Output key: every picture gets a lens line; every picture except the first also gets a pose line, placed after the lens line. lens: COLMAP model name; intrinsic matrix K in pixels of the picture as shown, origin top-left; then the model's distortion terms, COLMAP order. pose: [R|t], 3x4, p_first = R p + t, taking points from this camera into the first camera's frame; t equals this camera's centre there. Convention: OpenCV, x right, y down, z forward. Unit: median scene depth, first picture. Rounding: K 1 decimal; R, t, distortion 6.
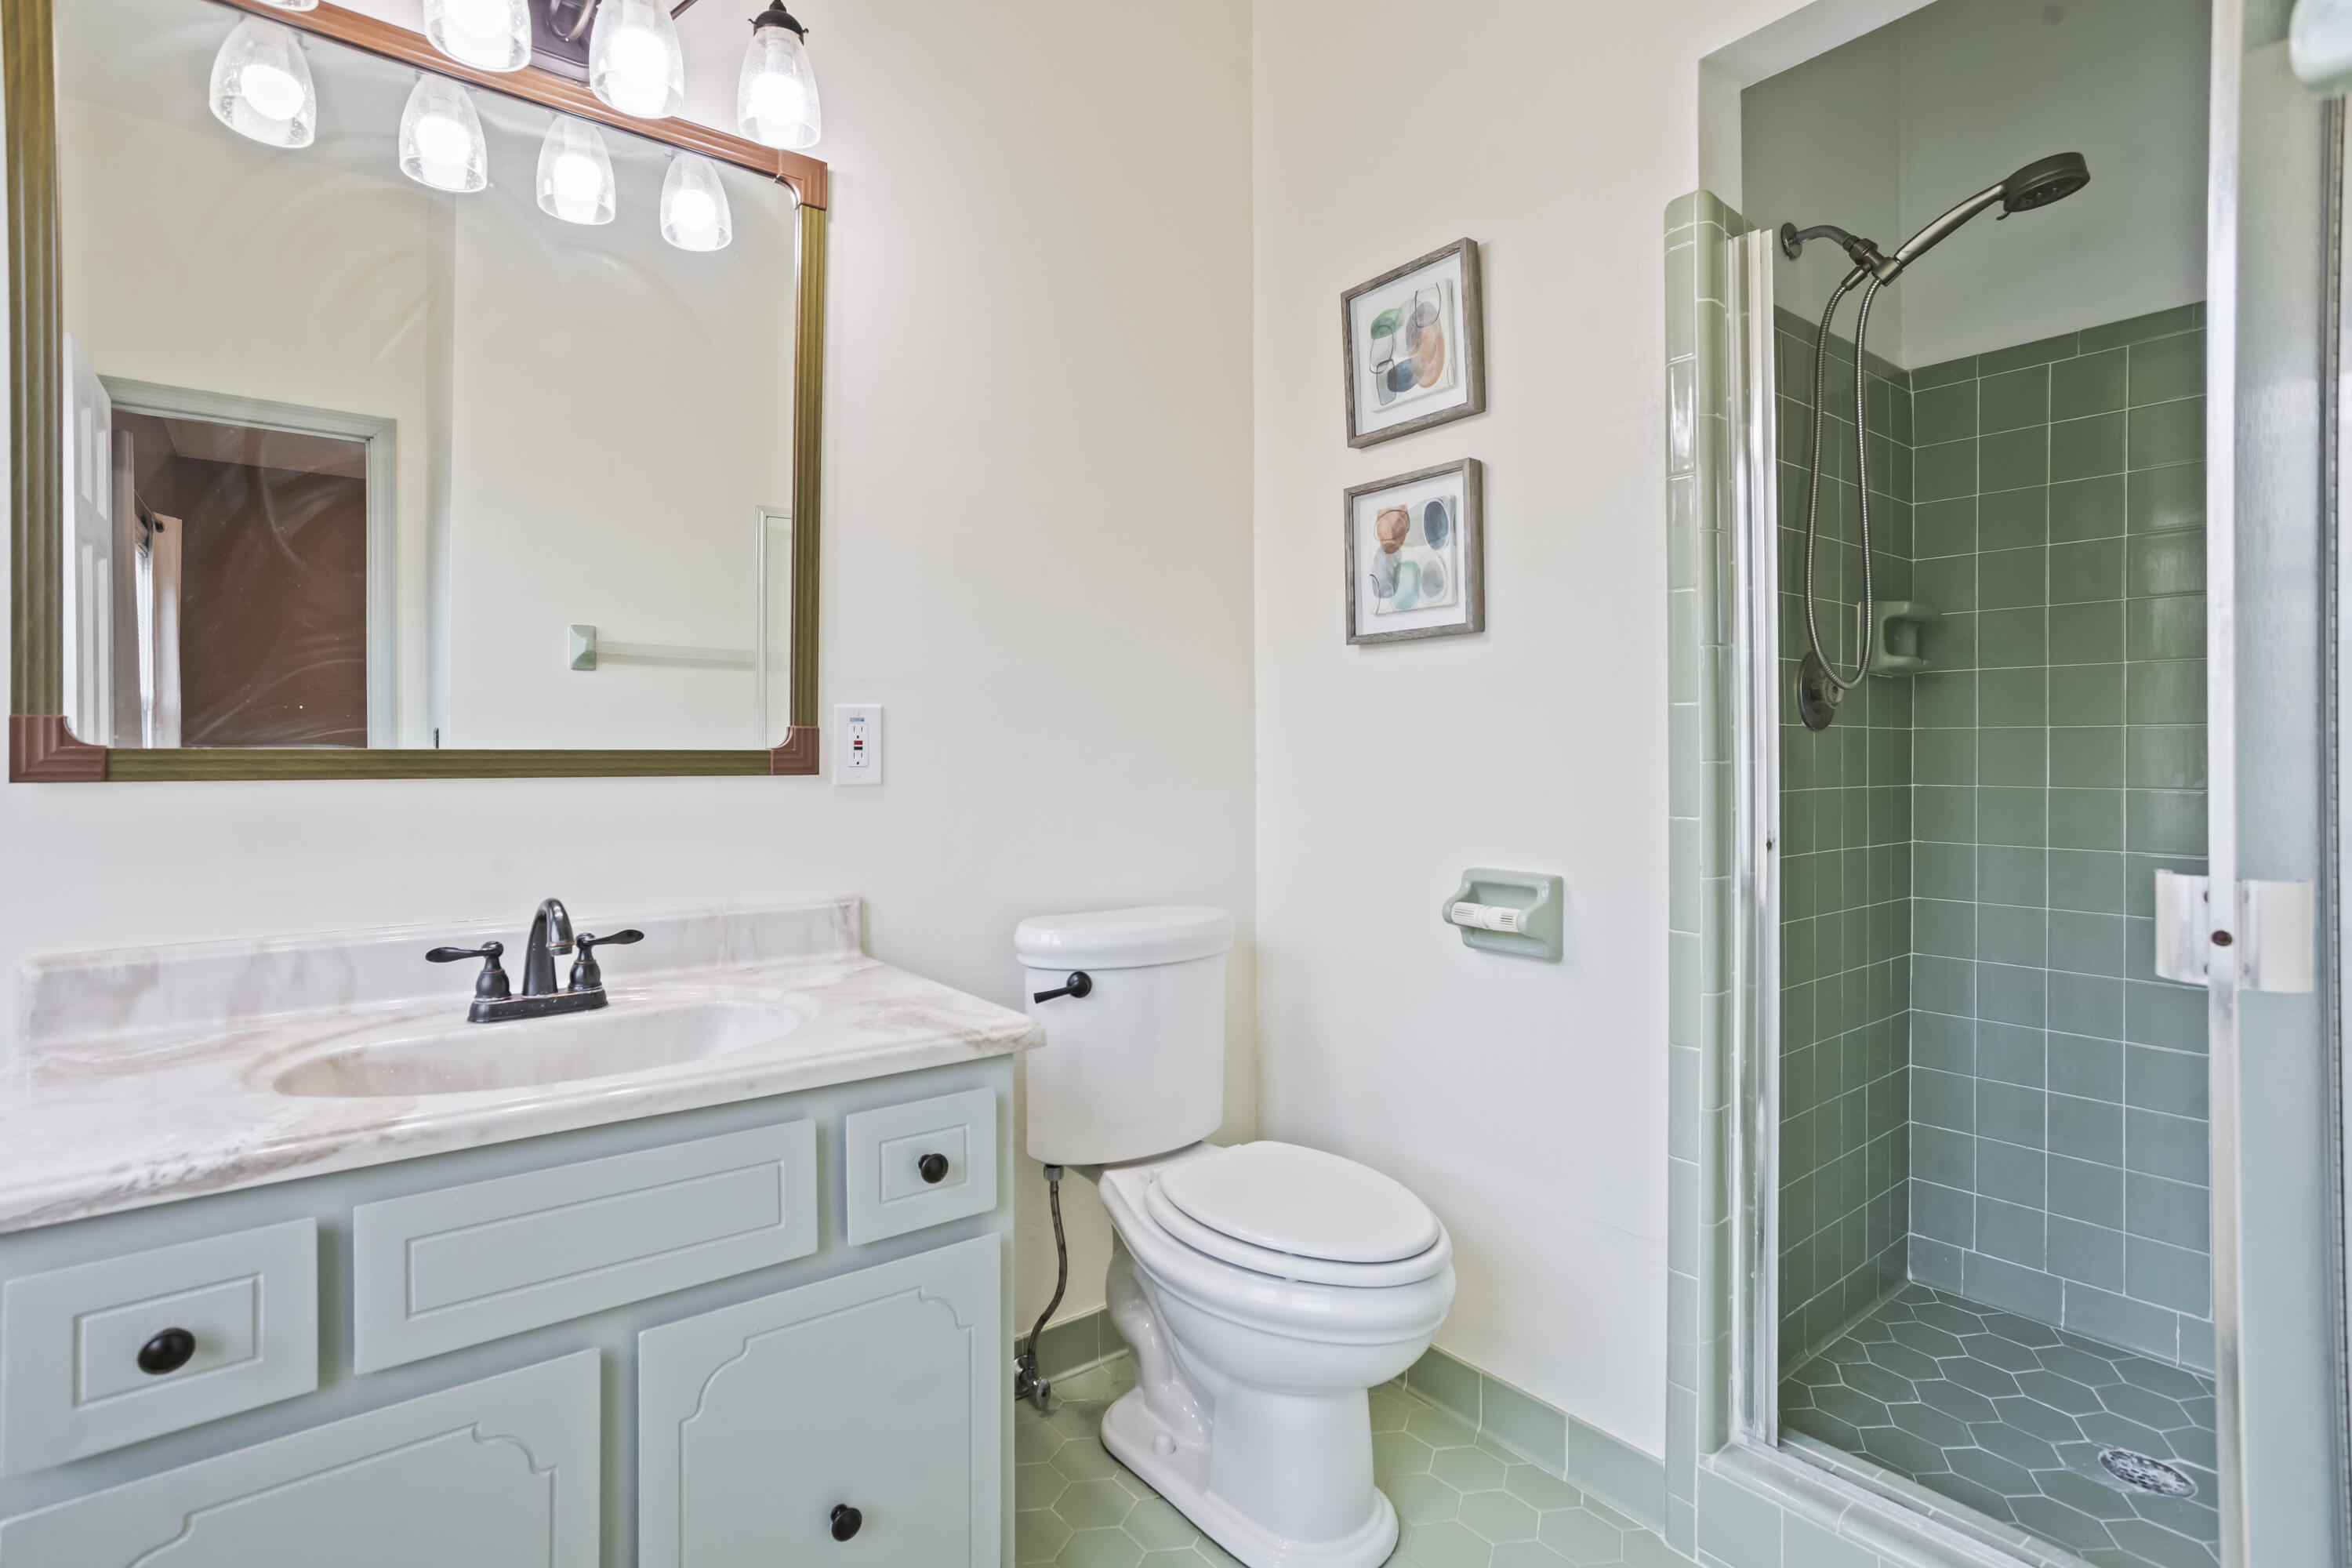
lens RADIAL K [[1142.1, 0, 1178.2], [0, 1142.1, 774.9], [0, 0, 1]] dist [-0.048596, 0.033265]
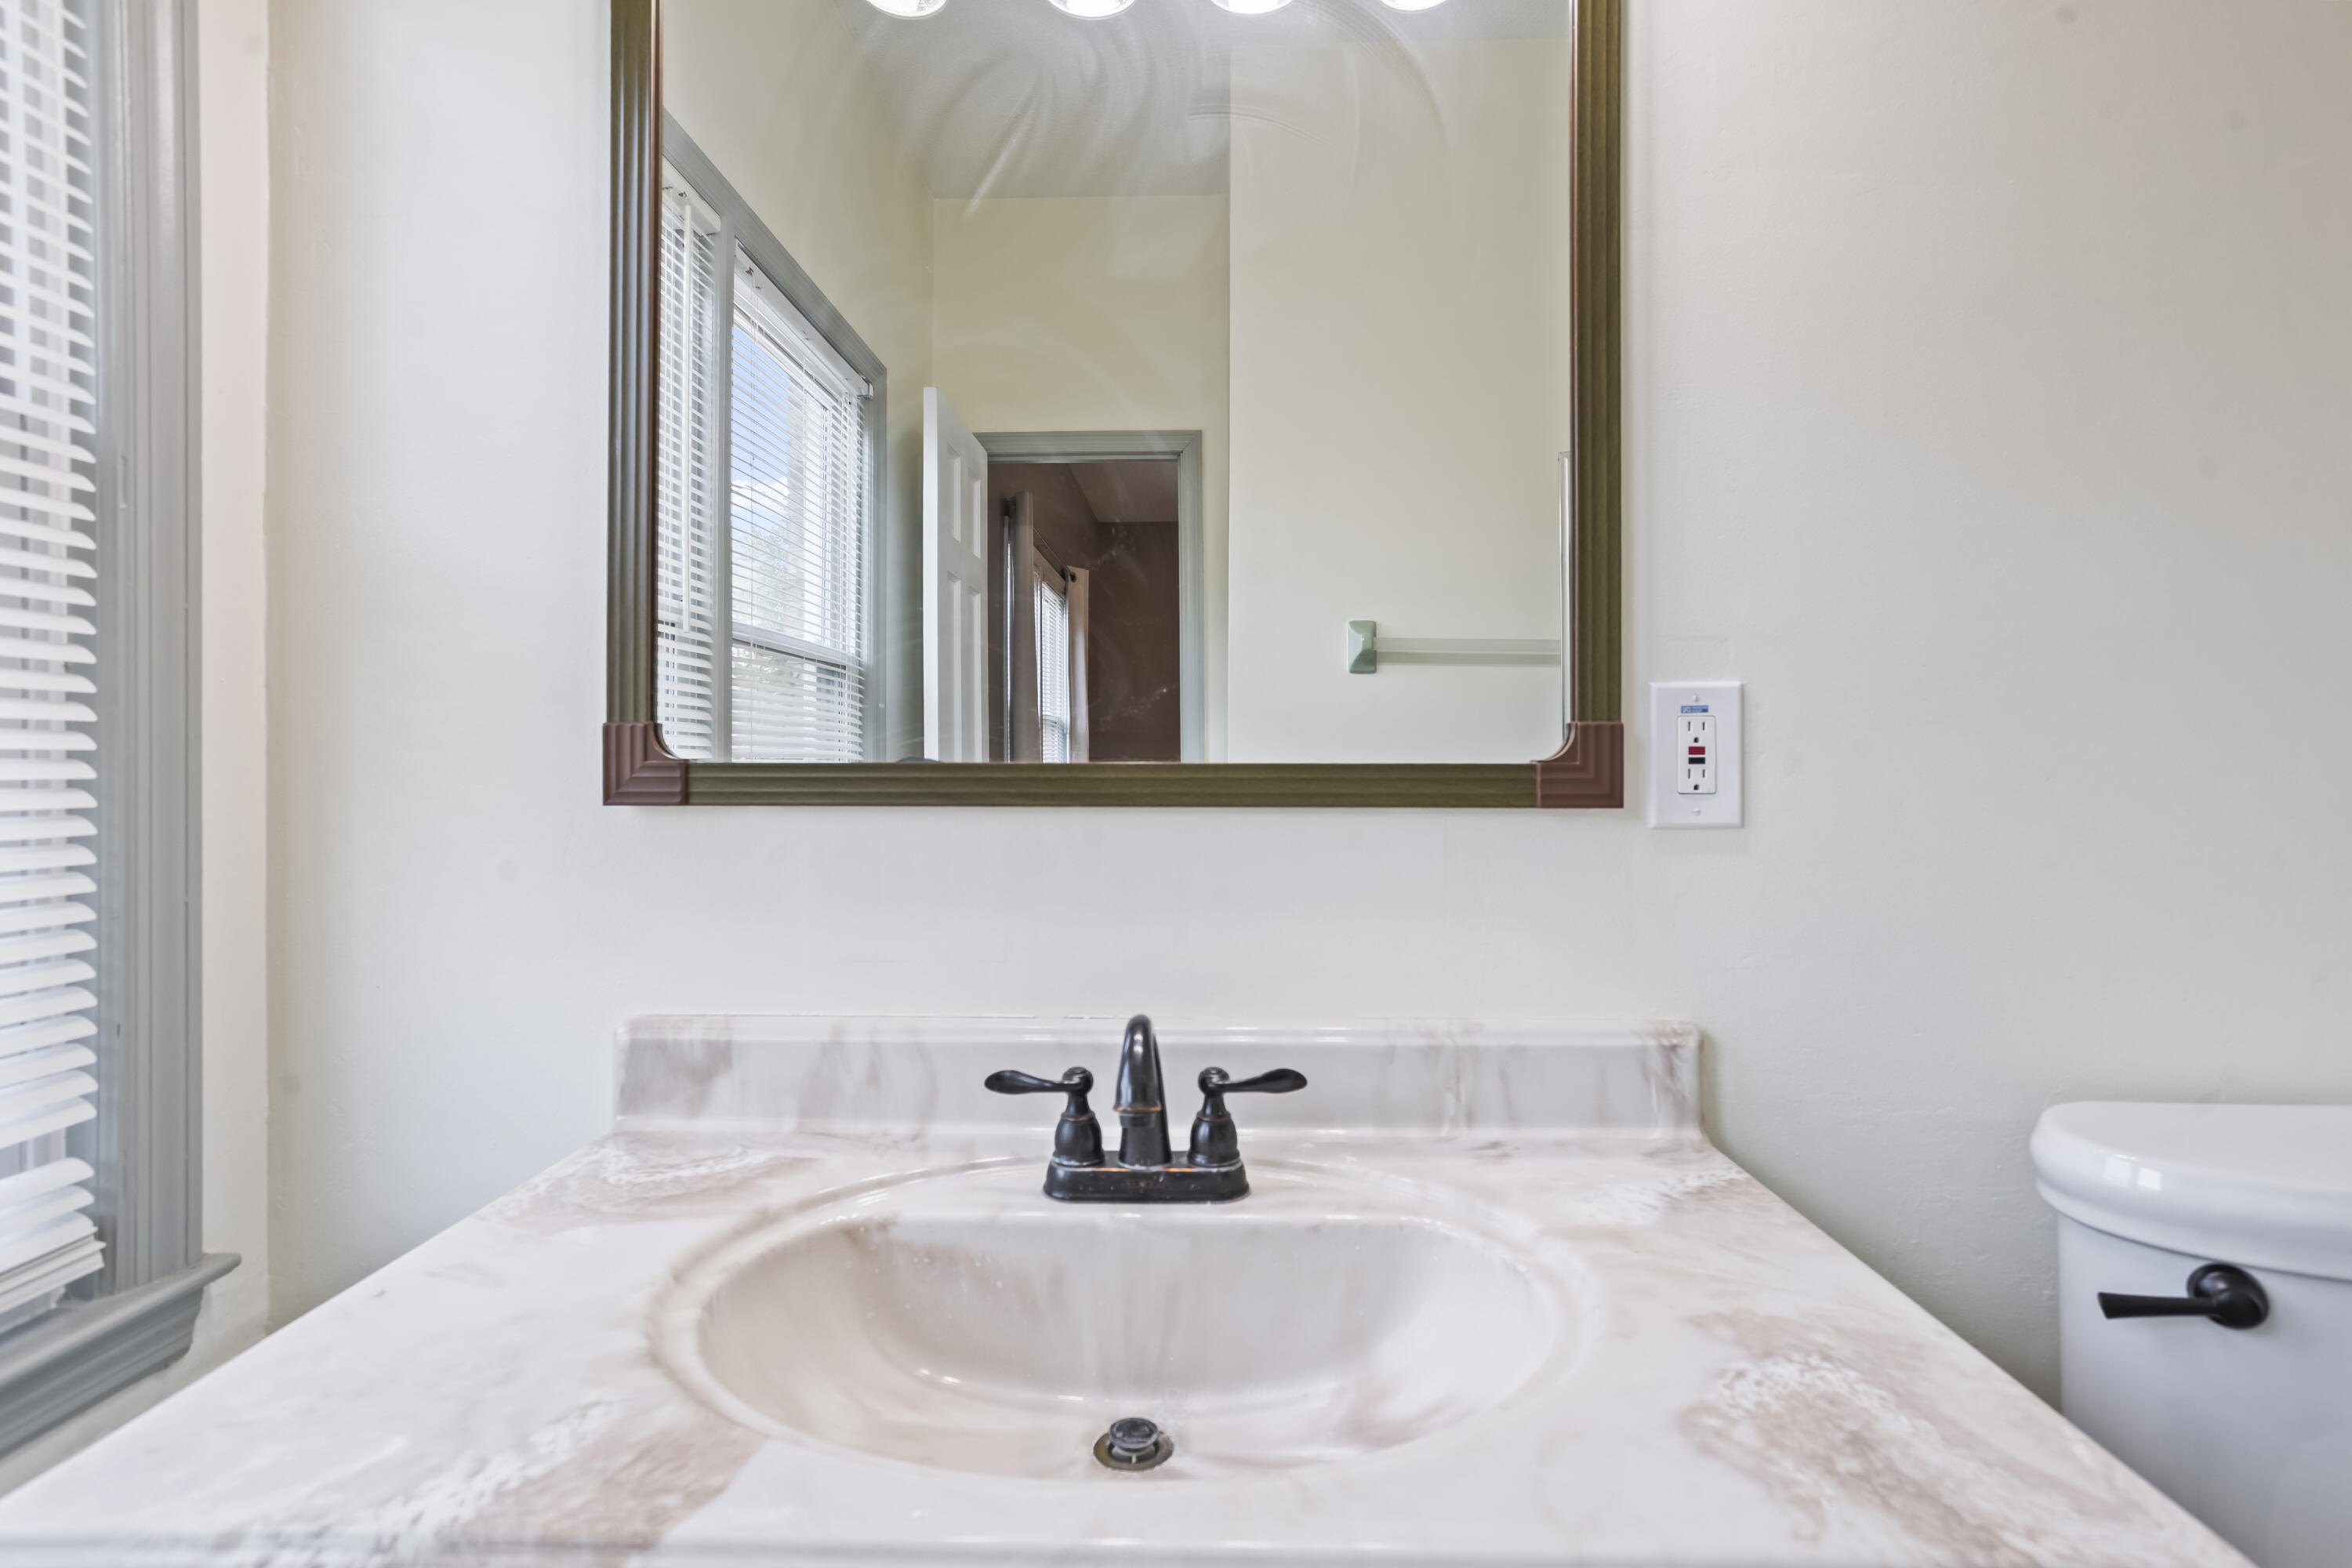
lens RADIAL K [[1142.1, 0, 1178.2], [0, 1142.1, 774.9], [0, 0, 1]] dist [-0.048596, 0.033265]
pose [[0.762285, 0.002916, -0.647234, -0.134756], [-0.011872, 0.999885, -0.009477, -0.009099], [0.647132, 0.014908, 0.762232, 0.475837]]
